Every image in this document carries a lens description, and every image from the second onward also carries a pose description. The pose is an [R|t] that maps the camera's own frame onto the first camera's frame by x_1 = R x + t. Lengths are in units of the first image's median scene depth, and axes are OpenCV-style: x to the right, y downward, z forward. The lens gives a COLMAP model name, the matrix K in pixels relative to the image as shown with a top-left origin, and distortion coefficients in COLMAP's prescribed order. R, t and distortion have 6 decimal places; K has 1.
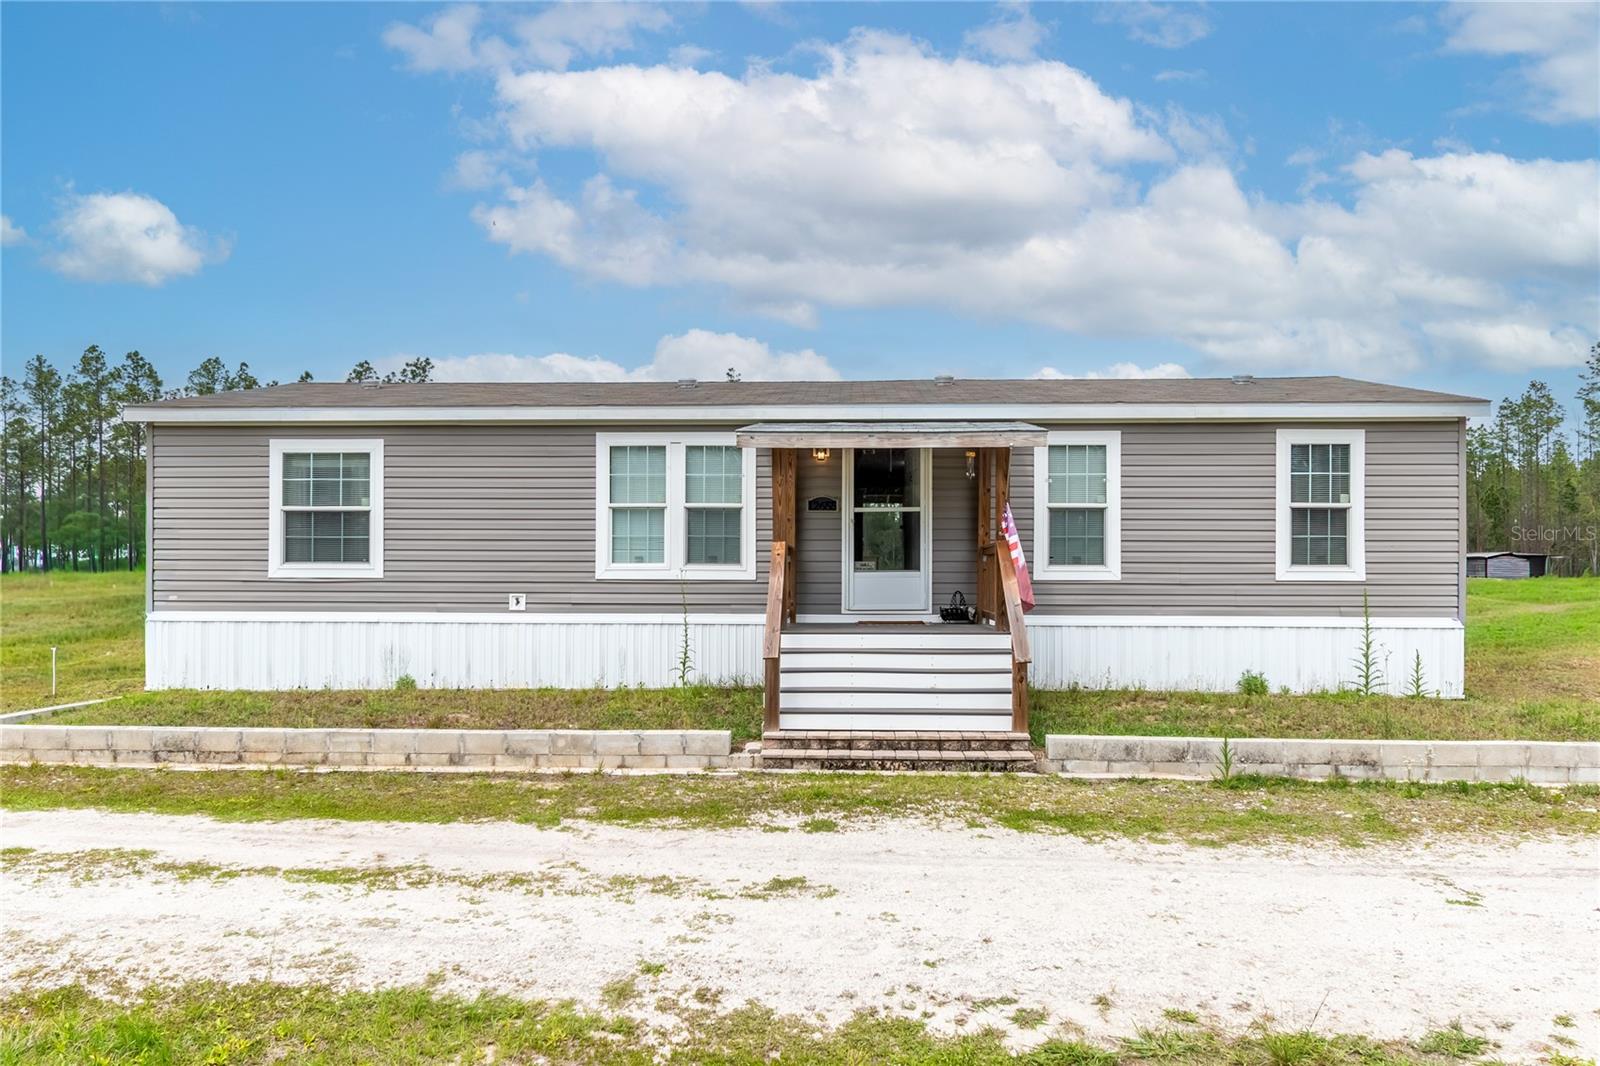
lens RADIAL K [[1103.5, 0, 822.0], [0, 1103.5, 575.6], [0, 0, 1]] dist [-0.007420, 0.003311]
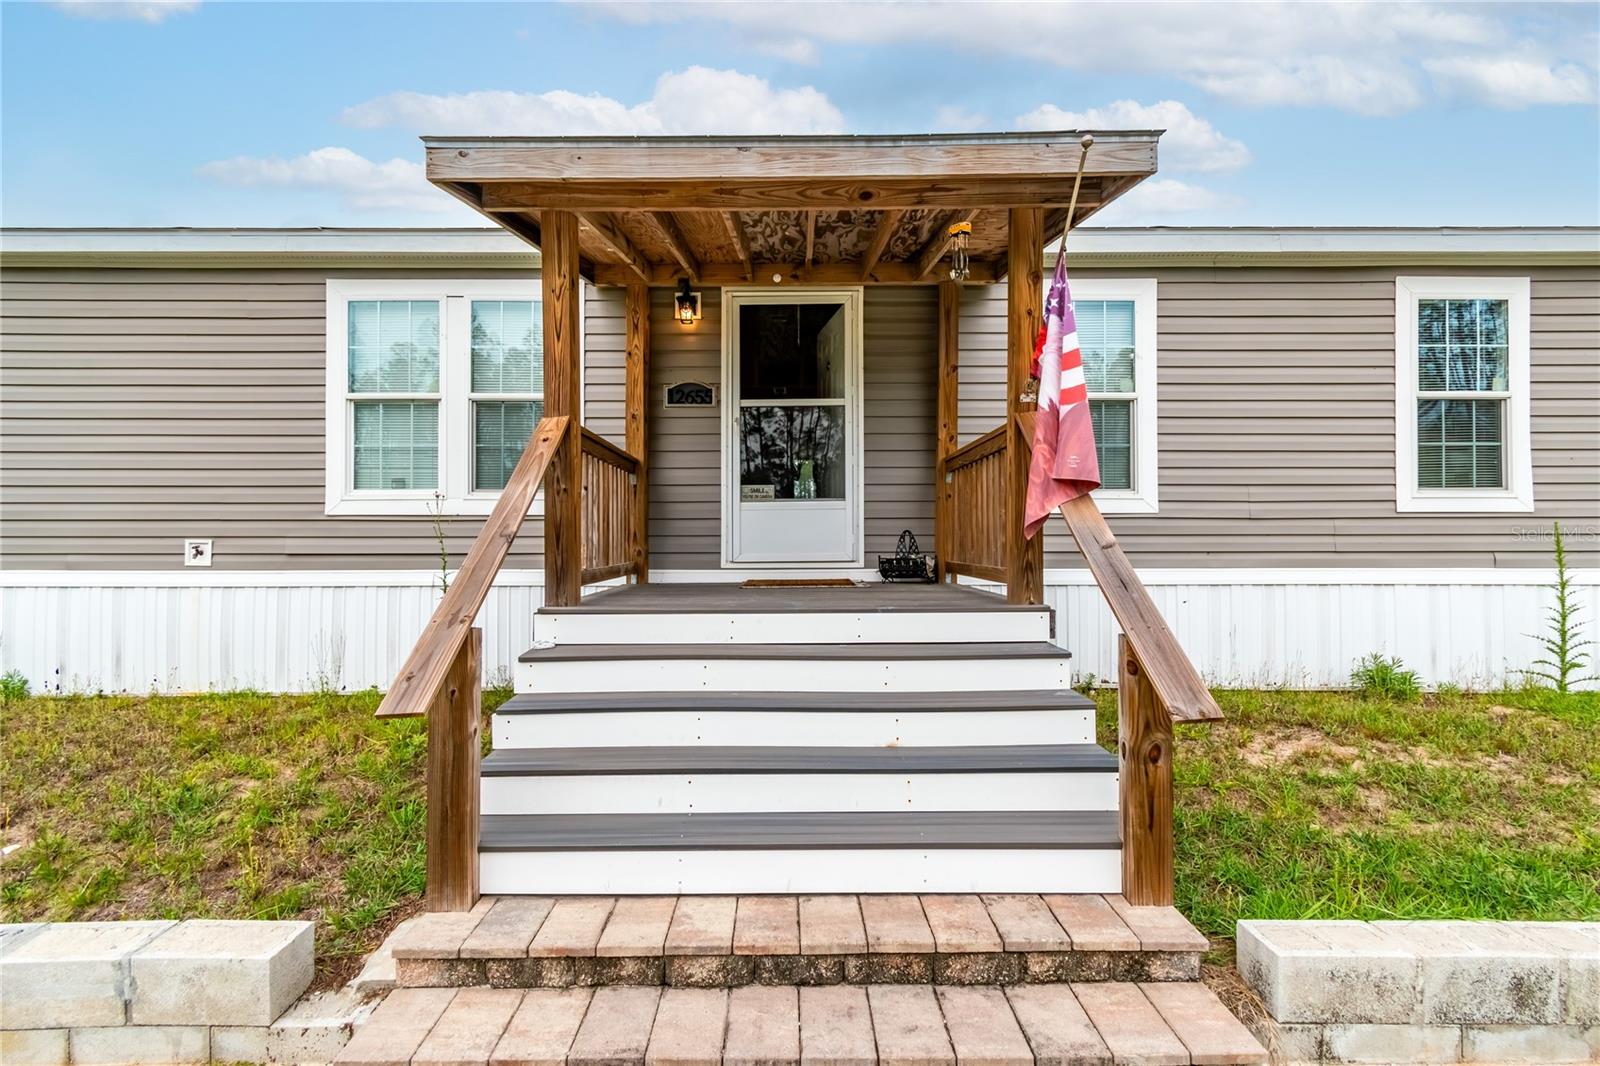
lens RADIAL K [[724.0, 0, 794.7], [0, 724.0, 537.2], [0, 0, 1]] dist [0.003420, -0.001220]
pose [[0.999089, -0.004934, 0.042386, 0.042630], [0.005116, 0.999978, -0.004197, 0.019120], [-0.042364, 0.004410, 0.999093, 0.592066]]
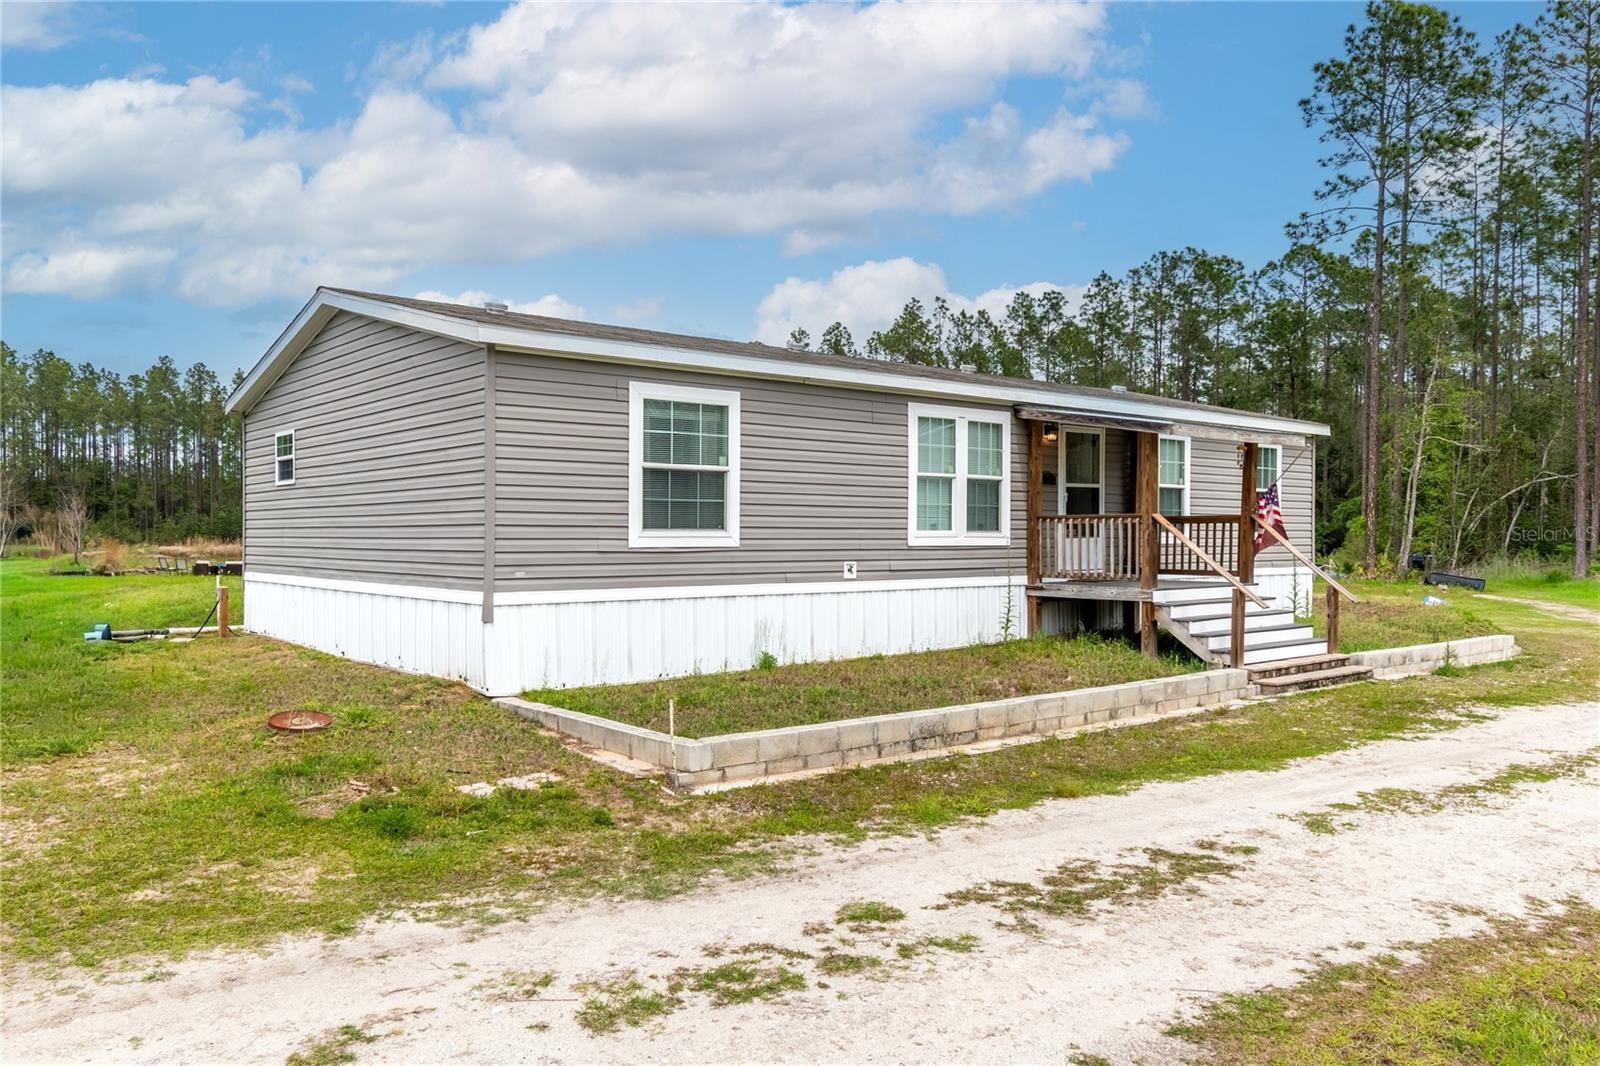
lens RADIAL K [[1166.7, 0, 793.7], [0, 1166.7, 567.3], [0, 0, 1]] dist [0.000494, -0.000837]
pose [[0.748893, -0.020195, 0.662383, -1.023669], [-0.001275, 0.999490, 0.031914, -0.011940], [-0.662690, -0.024744, 0.748485, 0.264611]]
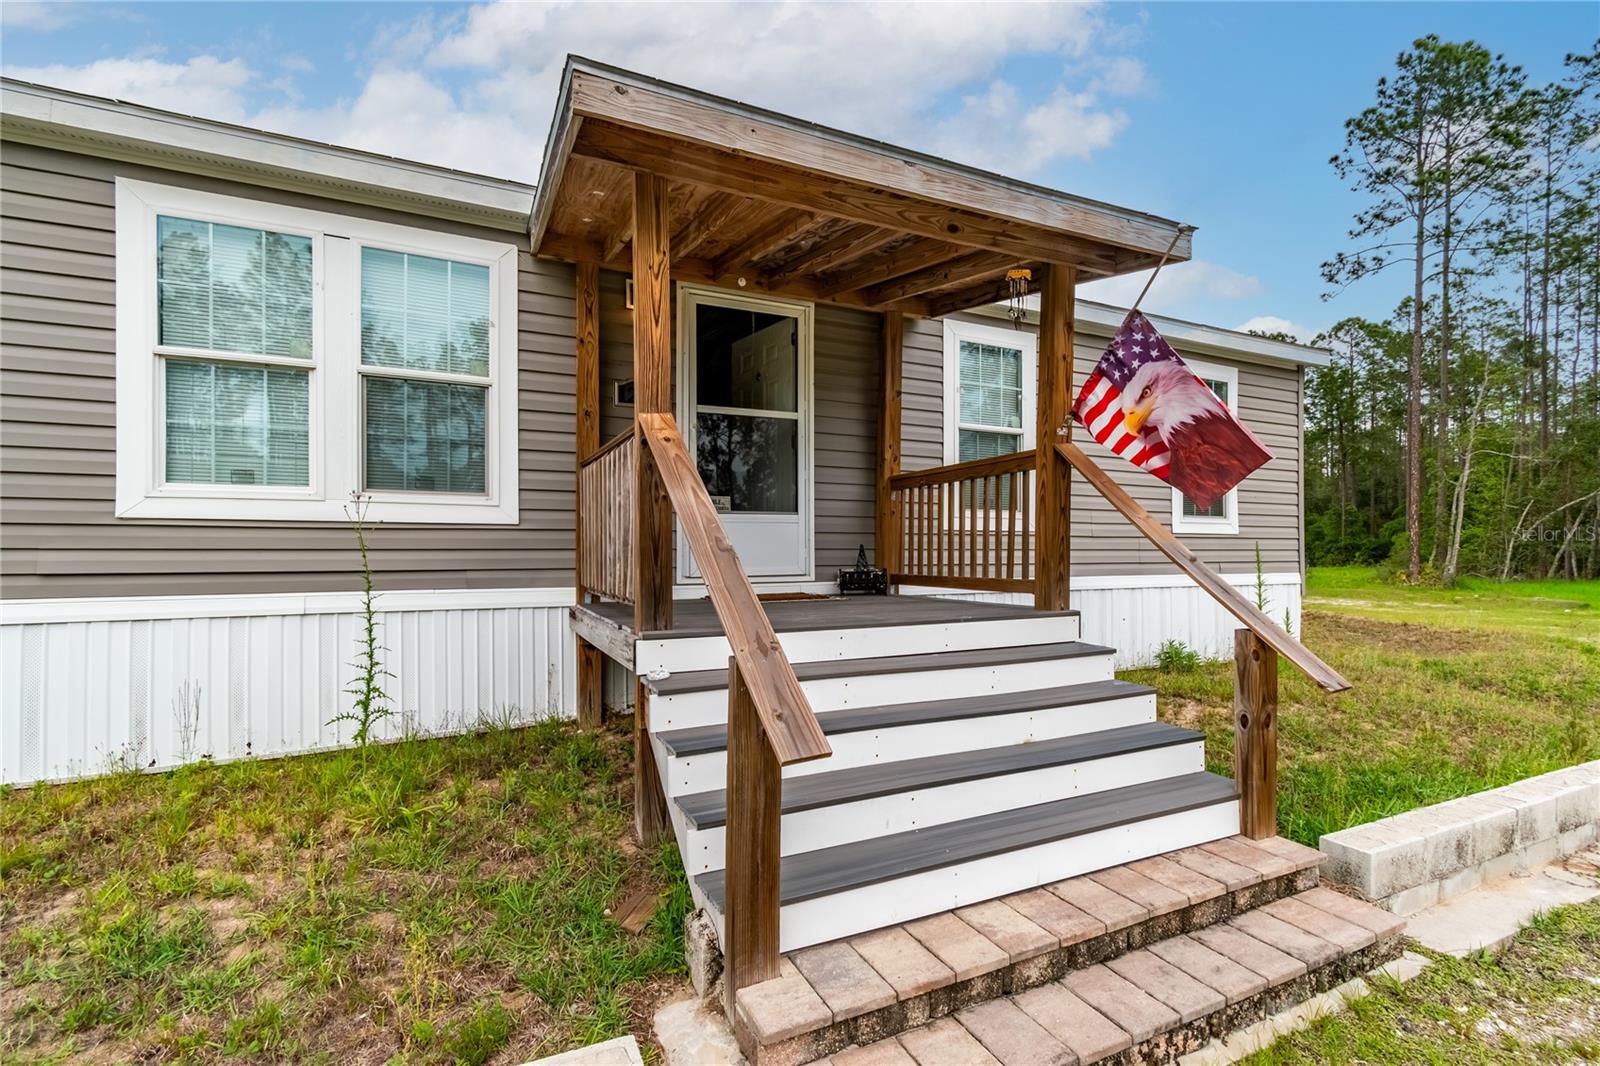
lens RADIAL K [[724.0, 0, 815.9], [0, 724.0, 556.3], [0, 0, 1]] dist [0.003420, -0.001220]
pose [[0.881563, -0.006567, 0.472021, -0.099909], [0.003853, 0.999970, 0.006716, 0.017860], [-0.472051, -0.004102, 0.881562, 0.632946]]
